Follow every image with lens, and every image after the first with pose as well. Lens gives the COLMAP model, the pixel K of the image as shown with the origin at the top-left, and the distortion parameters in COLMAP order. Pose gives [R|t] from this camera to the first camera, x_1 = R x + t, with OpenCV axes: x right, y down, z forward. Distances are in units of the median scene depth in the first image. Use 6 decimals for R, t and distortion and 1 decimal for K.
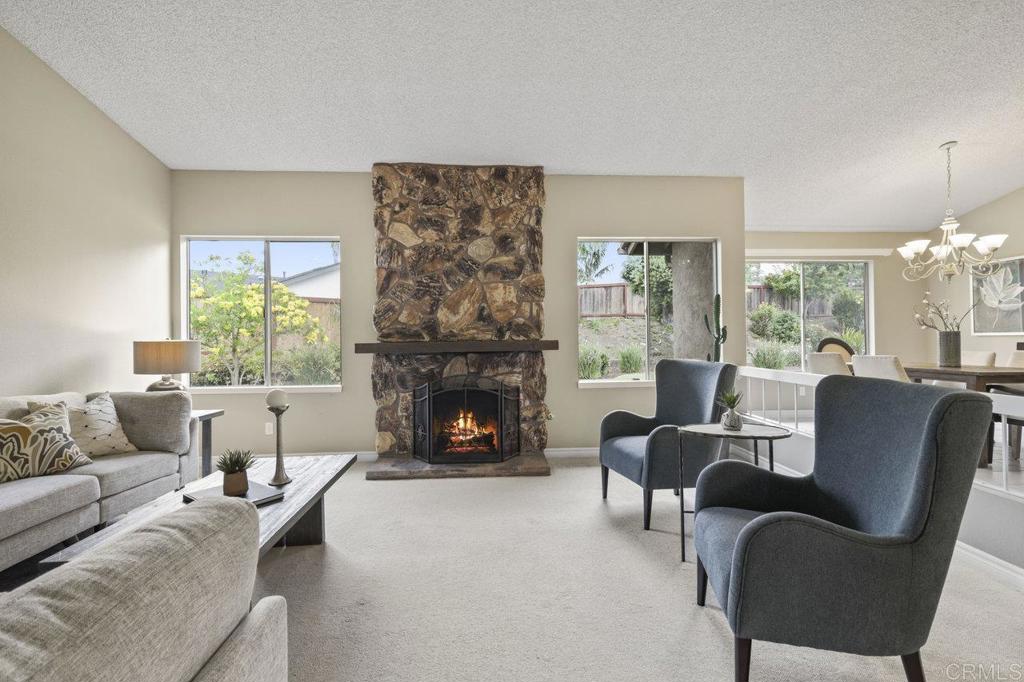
lens RADIAL K [[460.8, 0, 511.7], [0, 460.8, 333.7], [0, 0, 1]] dist [-0.000739, -0.000489]
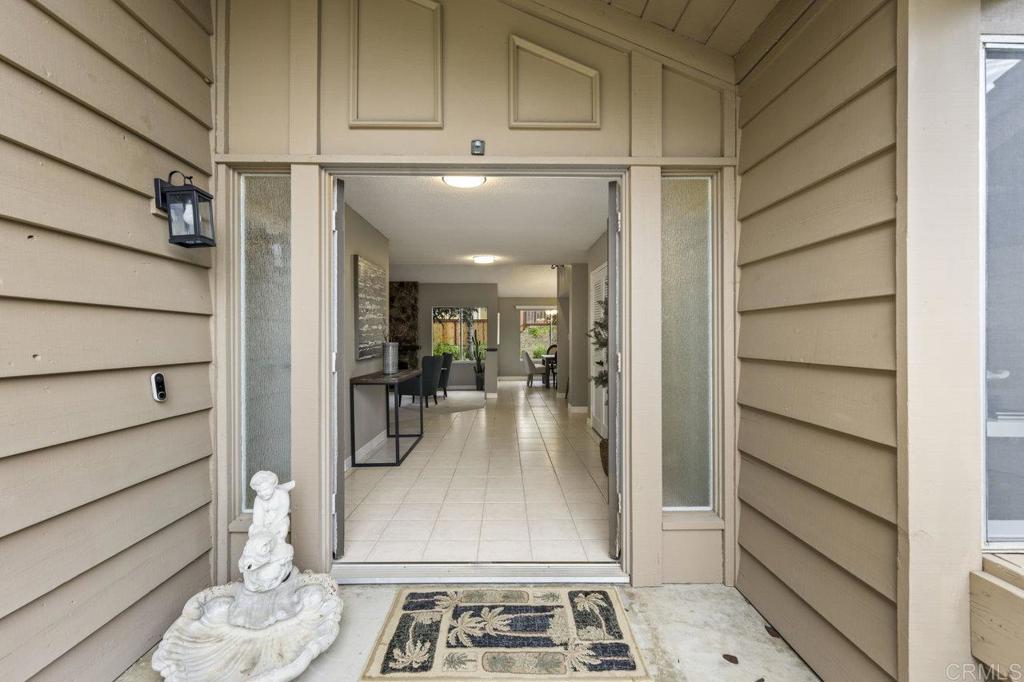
lens RADIAL K [[460.8, 0, 511.7], [0, 460.8, 333.7], [0, 0, 1]] dist [-0.000739, -0.000489]
pose [[0.998778, 0.006031, -0.049061, 0.775539], [-0.005918, 0.999979, 0.002447, -0.067541], [0.049074, -0.002154, 0.998793, -1.728136]]
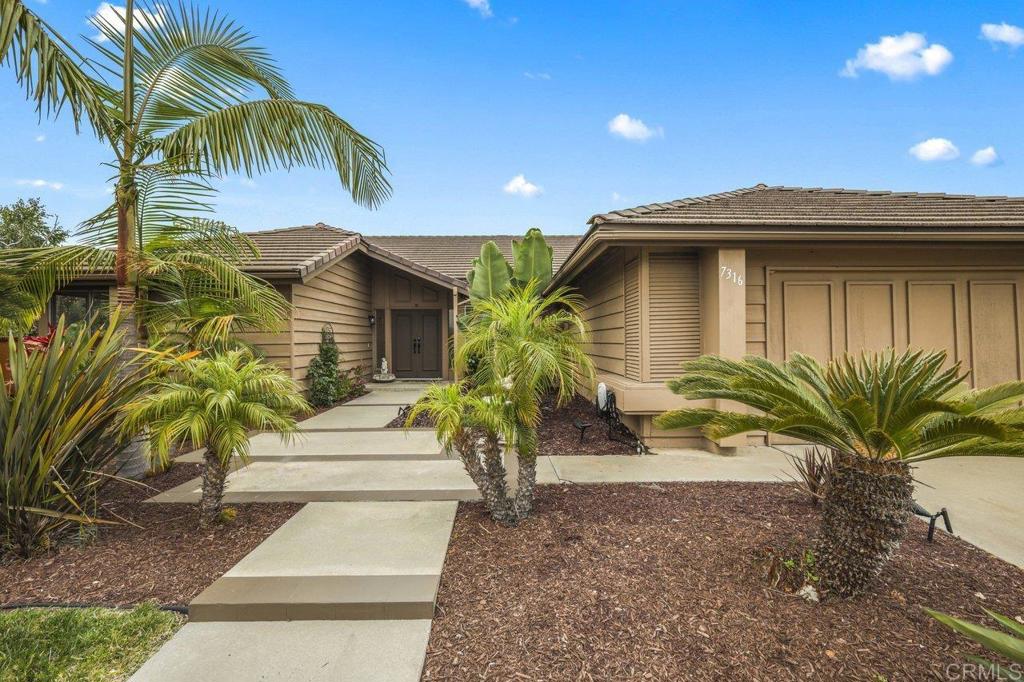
lens RADIAL K [[460.8, 0, 511.7], [0, 460.8, 333.7], [0, 0, 1]] dist [-0.000739, -0.000489]
pose [[0.998774, 0.005401, -0.049205, 1.485032], [-0.005398, 0.999985, 0.000188, -0.095894], [0.049205, 0.000077, 0.998789, -4.208548]]
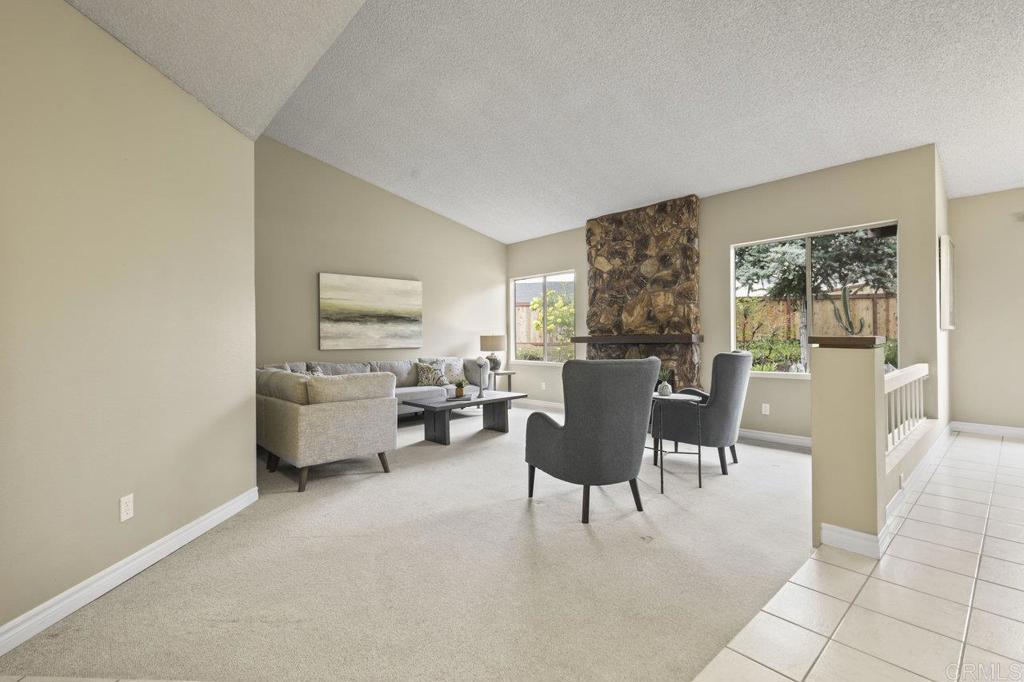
lens RADIAL K [[460.8, 0, 511.7], [0, 460.8, 333.7], [0, 0, 1]] dist [-0.000739, -0.000489]
pose [[0.620700, -0.002852, -0.784043, 0.750701], [0.011640, 0.999917, 0.005578, -0.000978], [0.783962, -0.012589, 0.620681, -0.160978]]
